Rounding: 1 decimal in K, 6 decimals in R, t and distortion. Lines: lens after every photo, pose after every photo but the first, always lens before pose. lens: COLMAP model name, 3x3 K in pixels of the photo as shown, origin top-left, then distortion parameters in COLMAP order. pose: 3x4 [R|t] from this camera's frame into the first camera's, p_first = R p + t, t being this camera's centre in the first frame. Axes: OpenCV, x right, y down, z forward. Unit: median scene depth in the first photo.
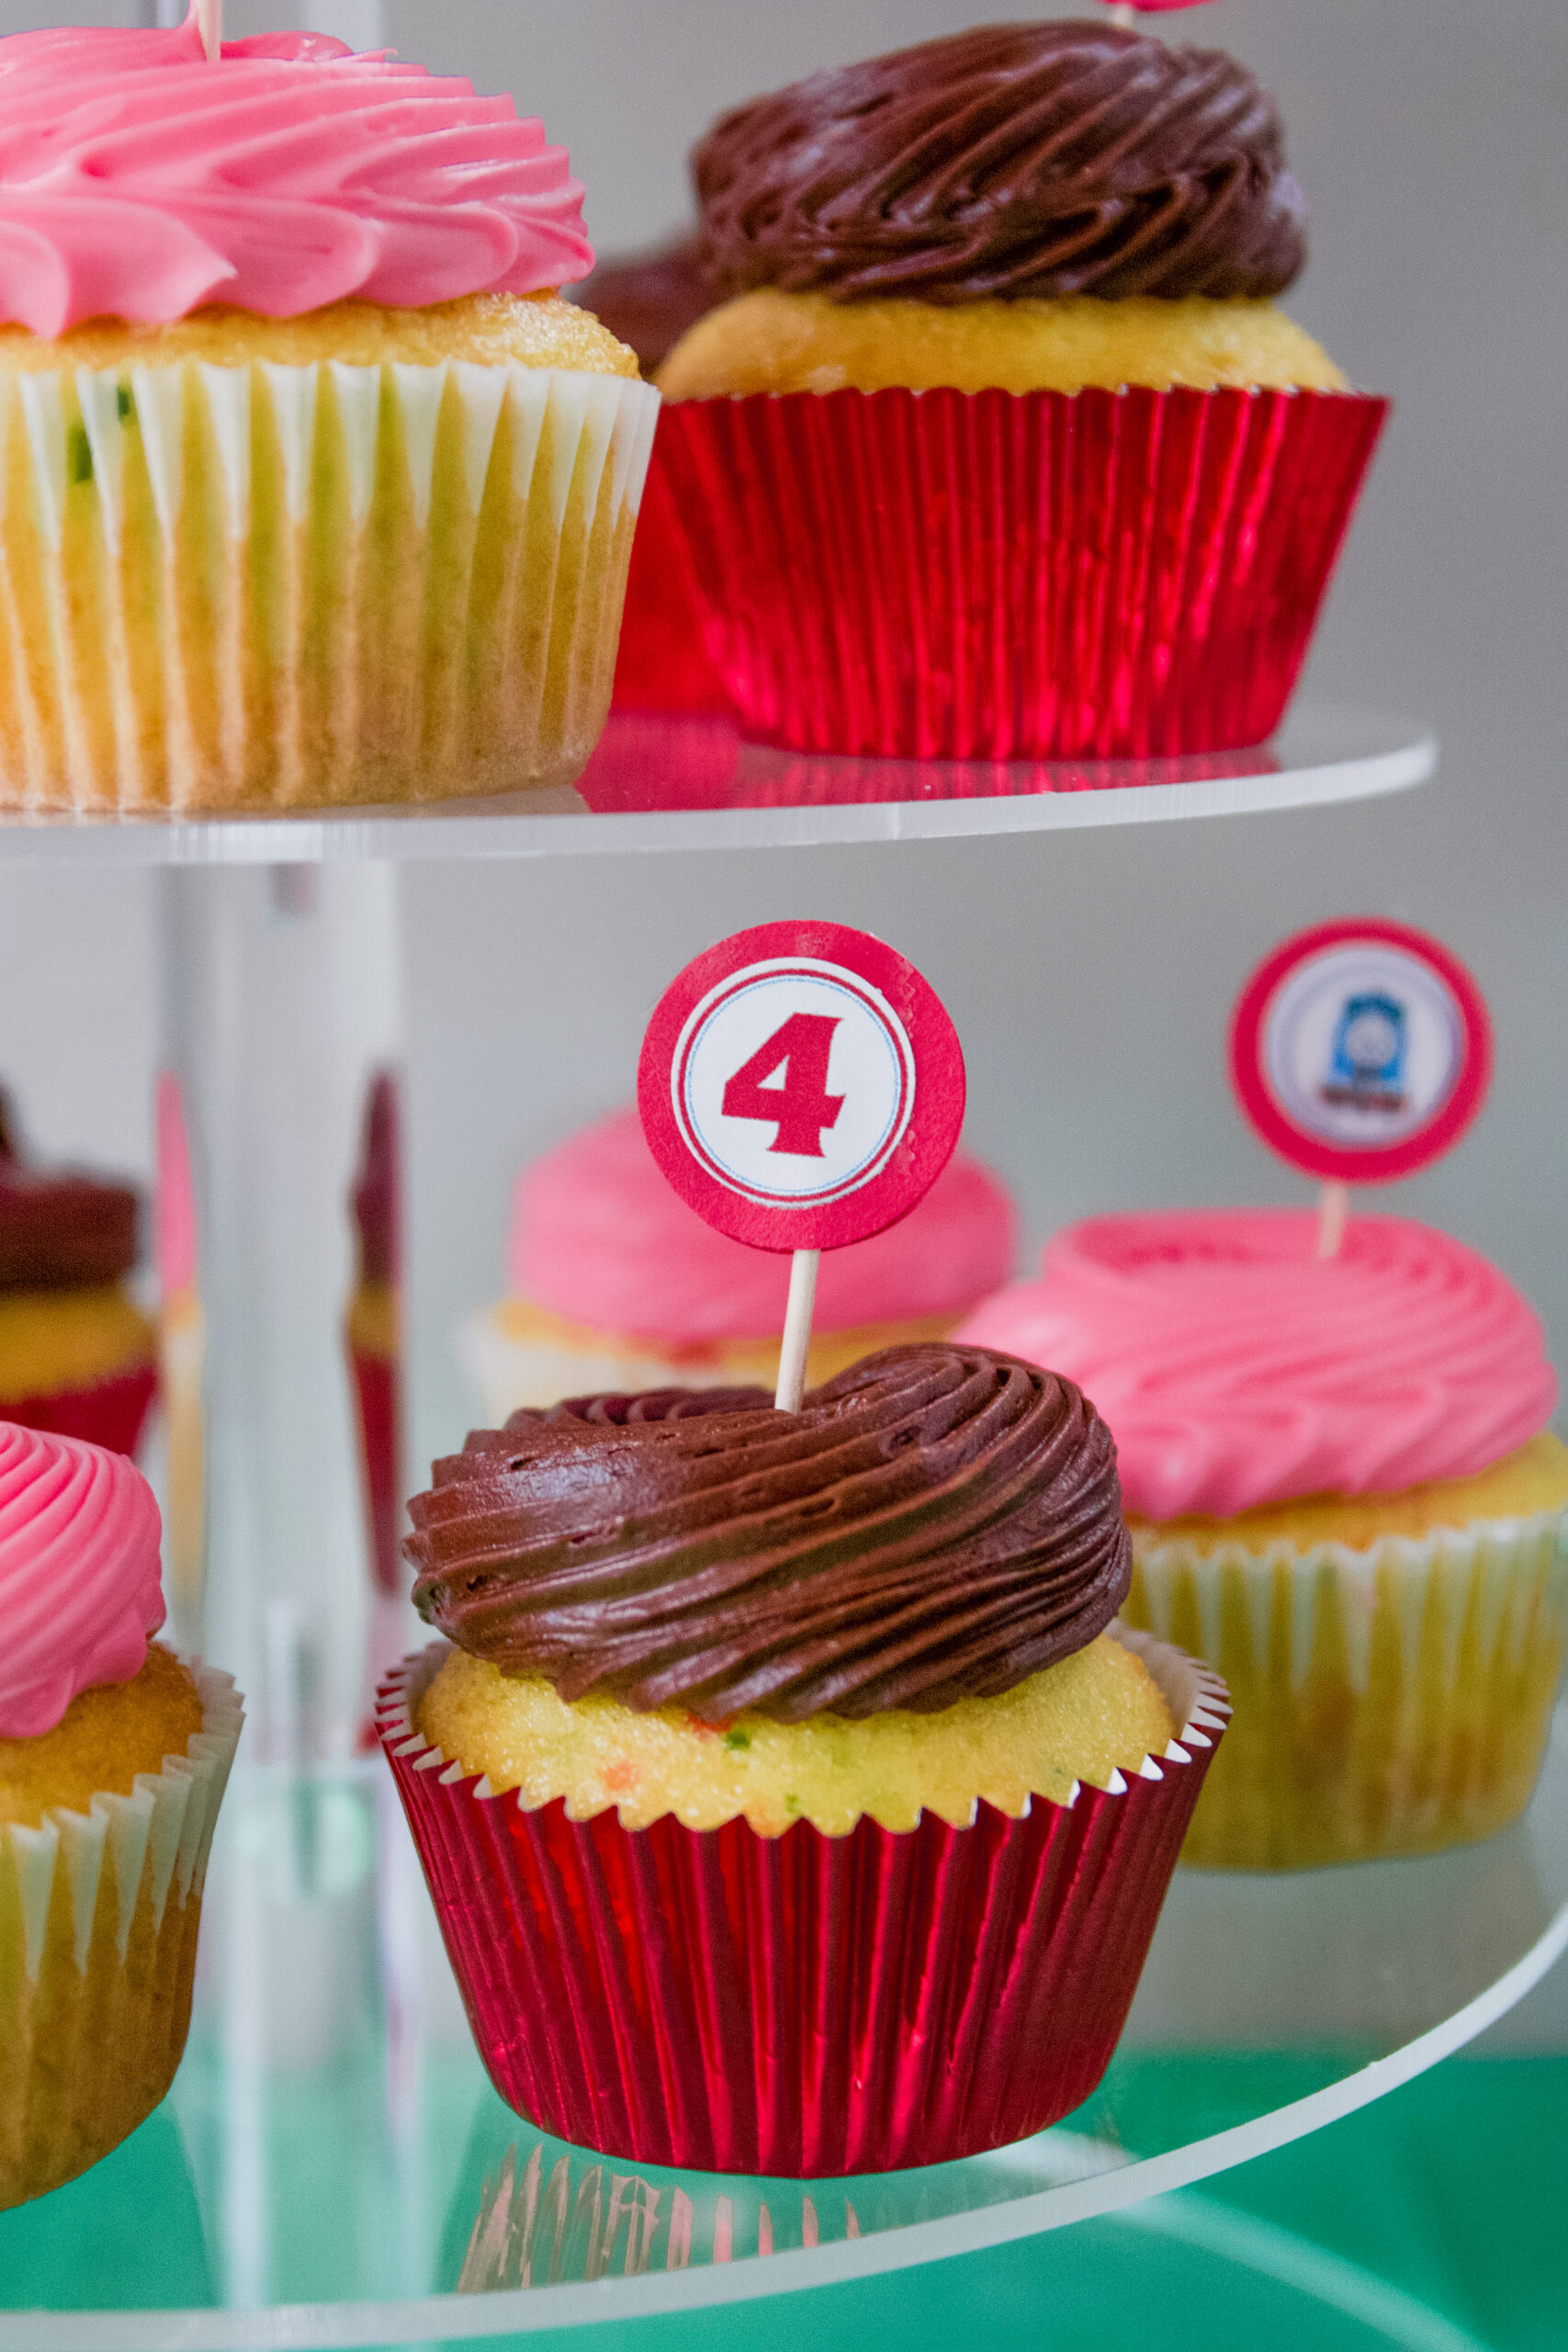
lens RADIAL K [[3906.0, 0, 787.4], [0, 3906.0, 1174.1], [0, 0, 1]] dist [-0.062400, 0.042789]
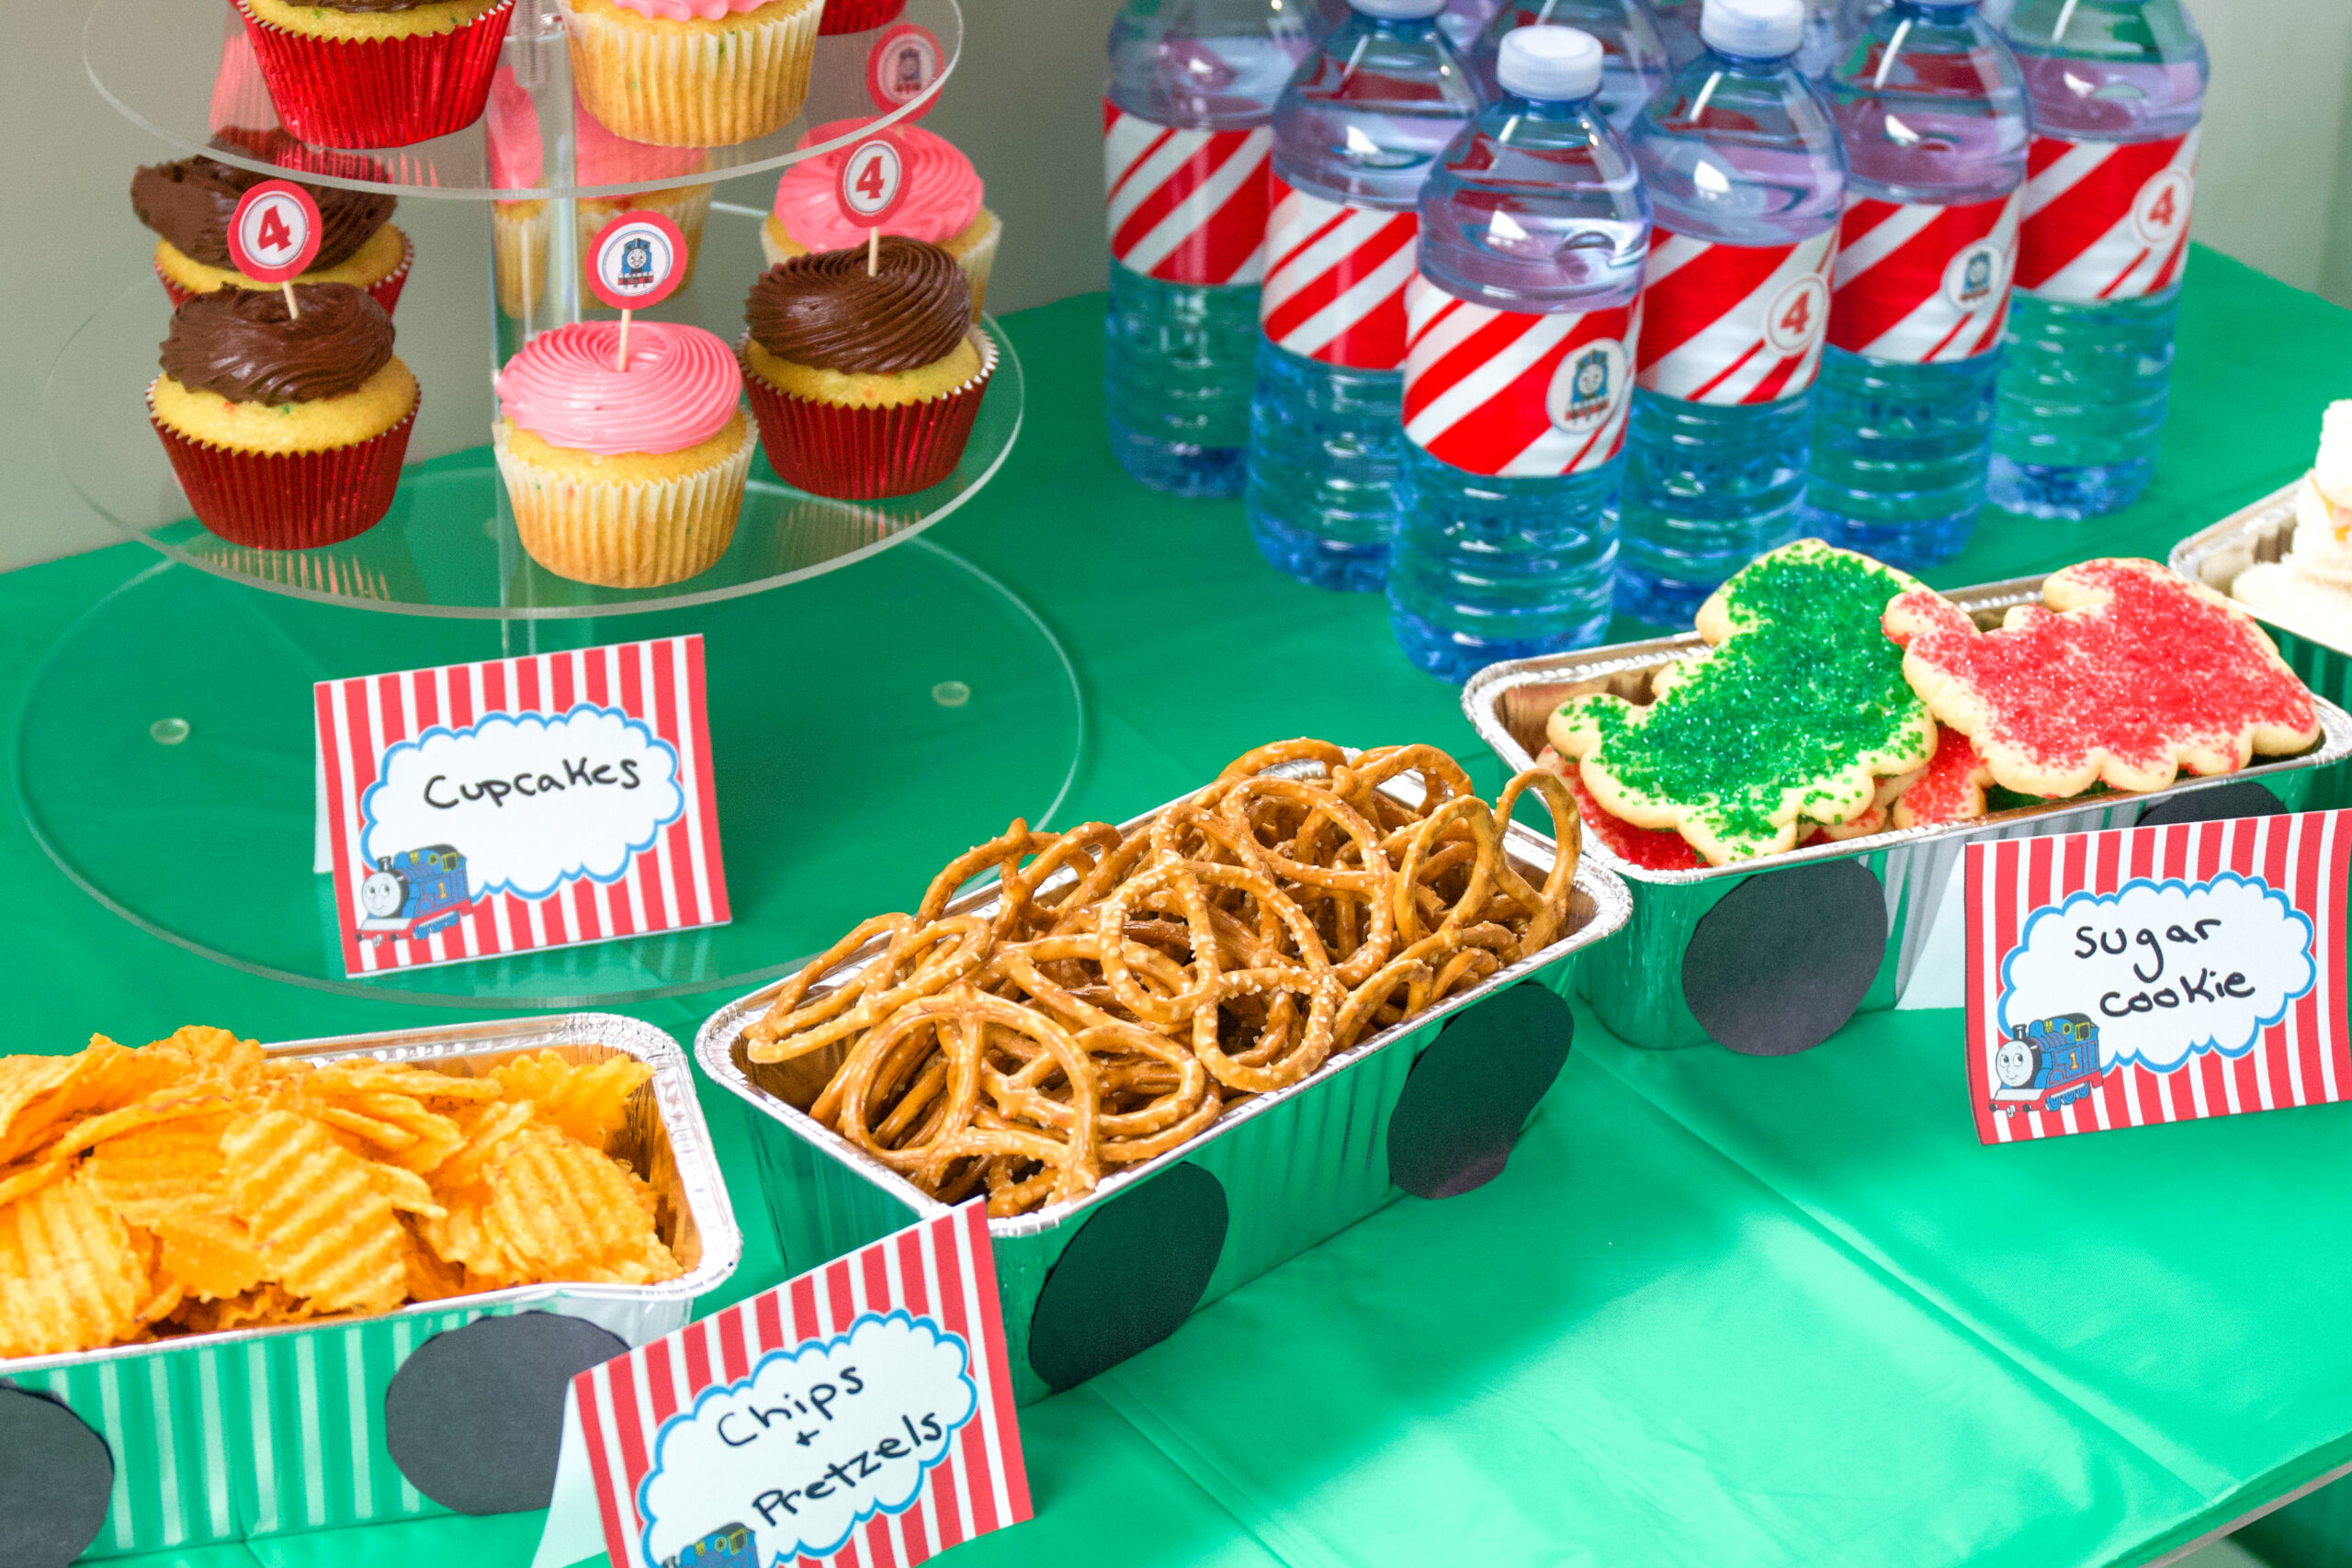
lens RADIAL K [[4351.4, 0, 1111.7], [0, 4351.4, 876.8], [0, 0, 1]] dist [-0.024169, -0.029653]
pose [[0.833512, -0.262037, 0.486410, -1.837416], [0.058521, 0.917297, 0.393880, -0.950828], [-0.549394, -0.299838, 0.779912, -2.231310]]
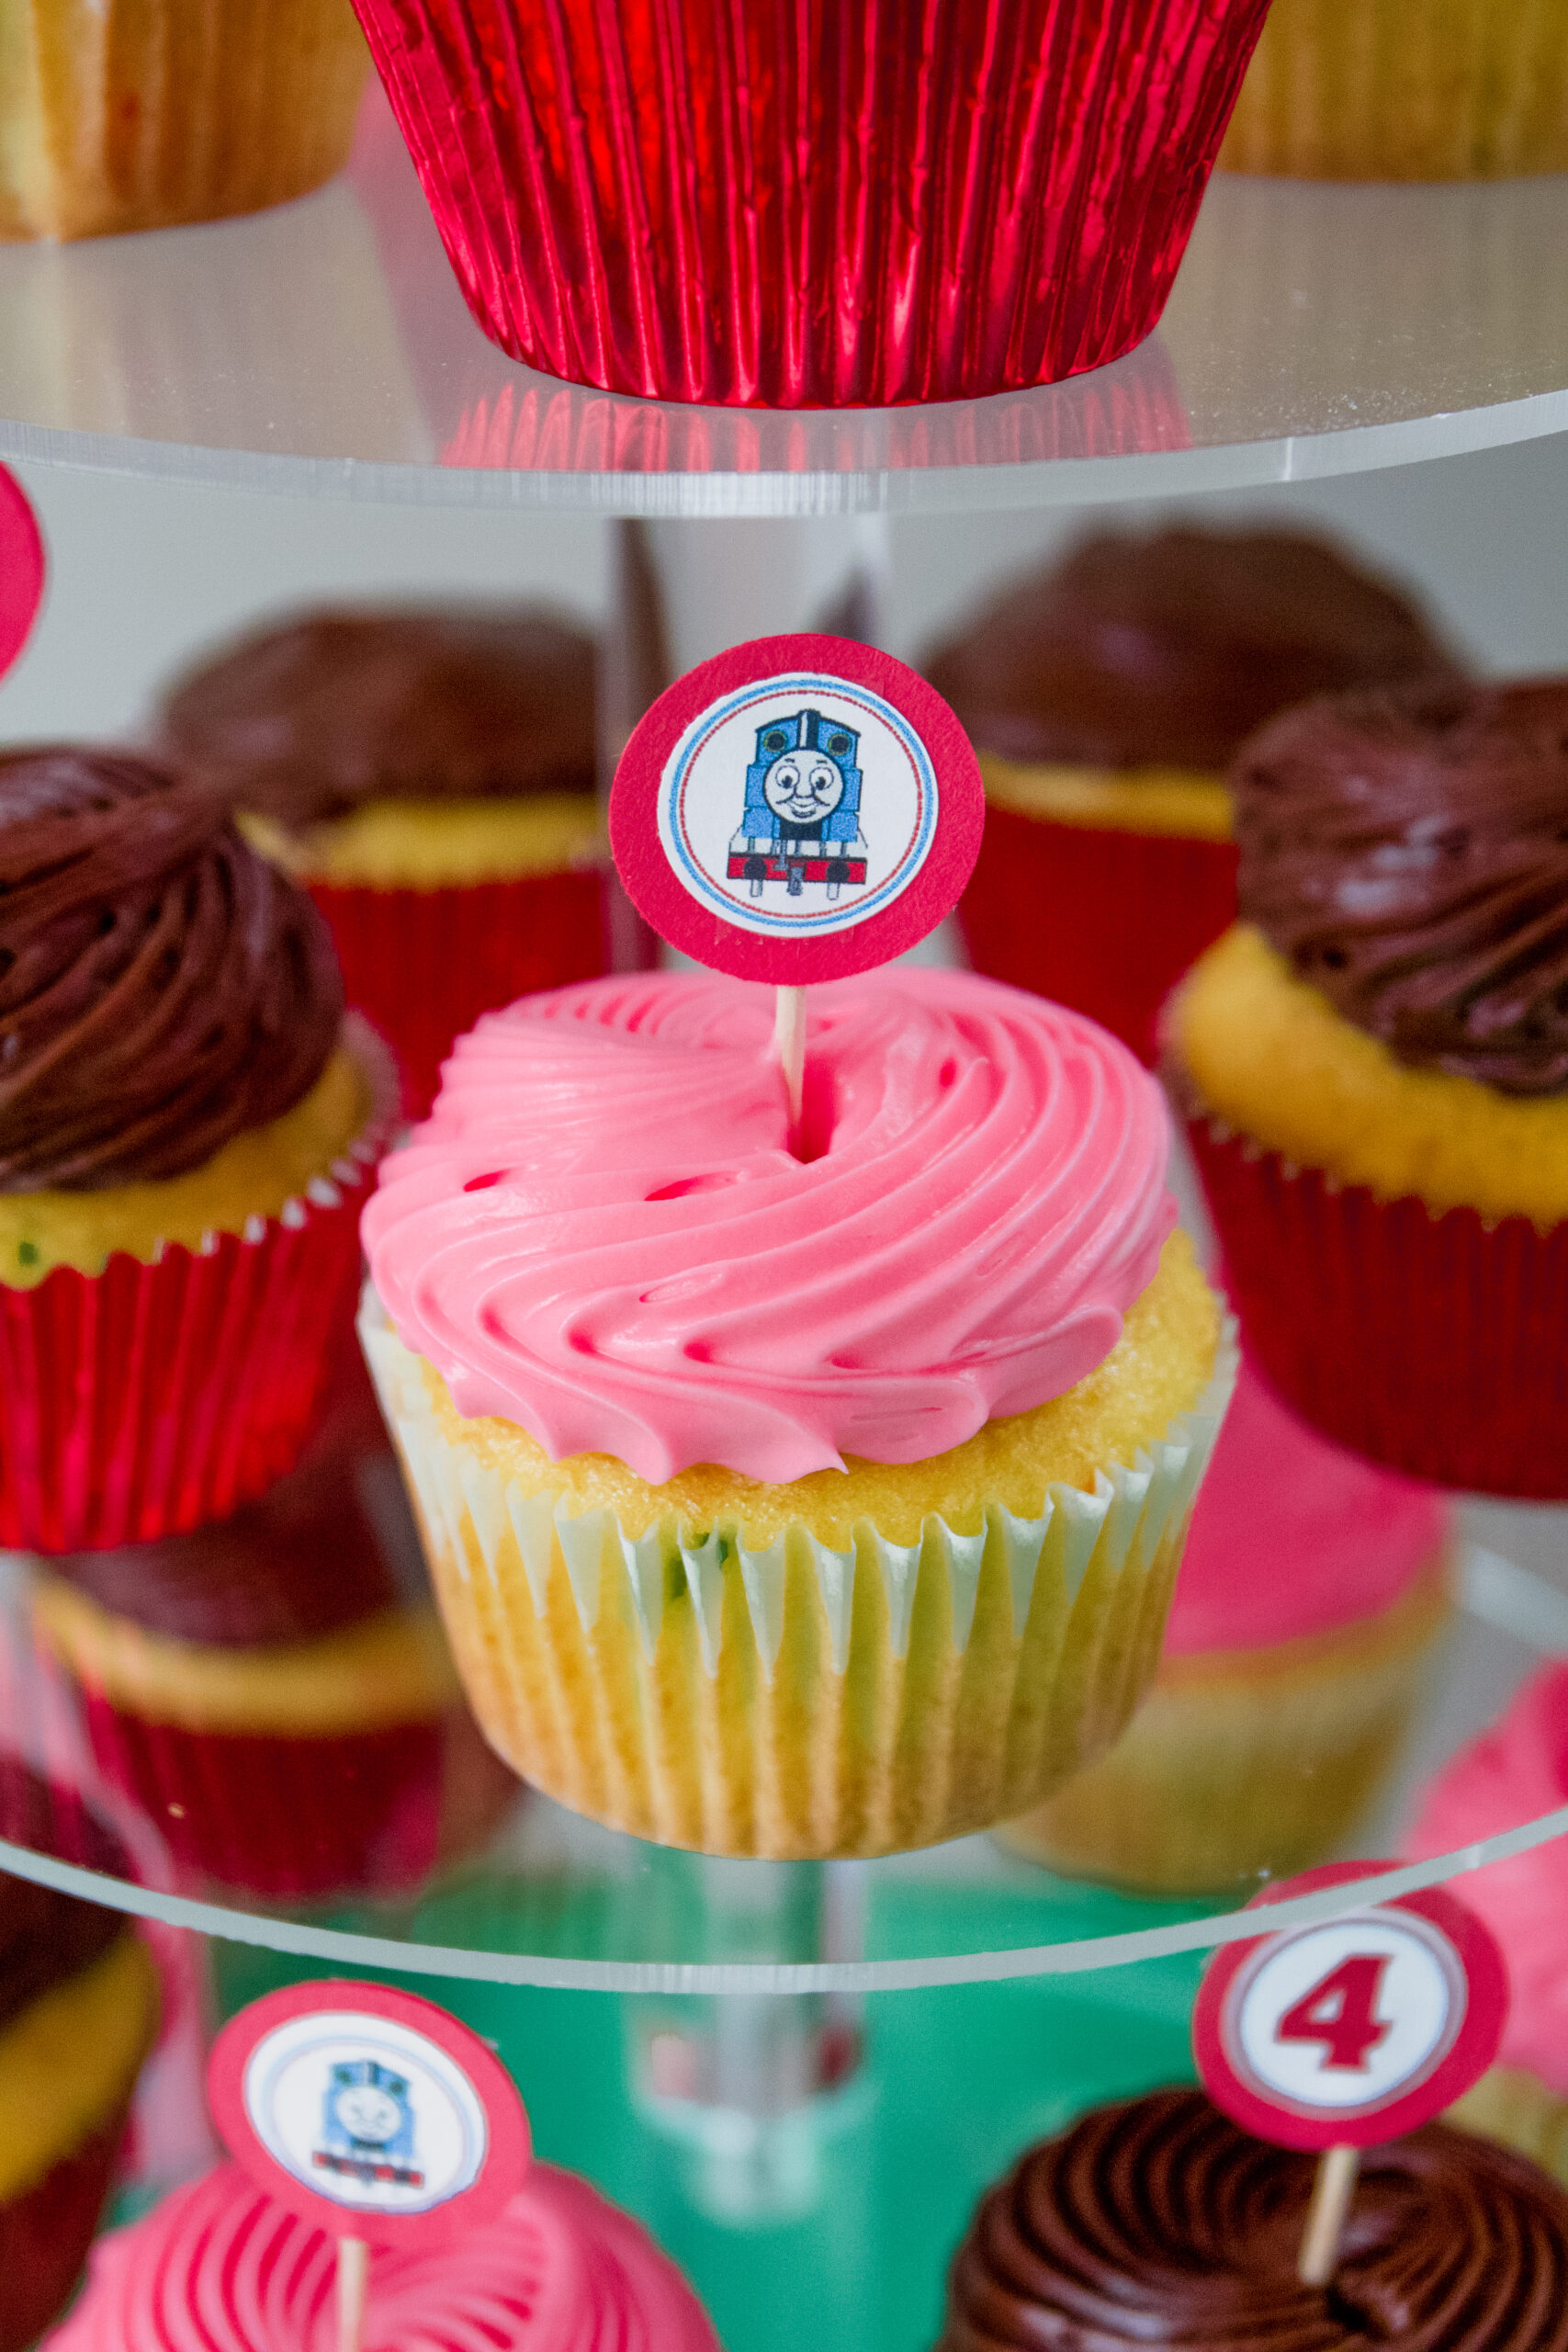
lens RADIAL K [[3906.0, 0, 787.4], [0, 3906.0, 1174.1], [0, 0, 1]] dist [-0.062400, 0.042789]
pose [[0.999044, 0.023316, -0.036980, -0.115690], [-0.011138, 0.953738, 0.300434, -0.556291], [0.042274, -0.299735, 0.953085, 0.094577]]
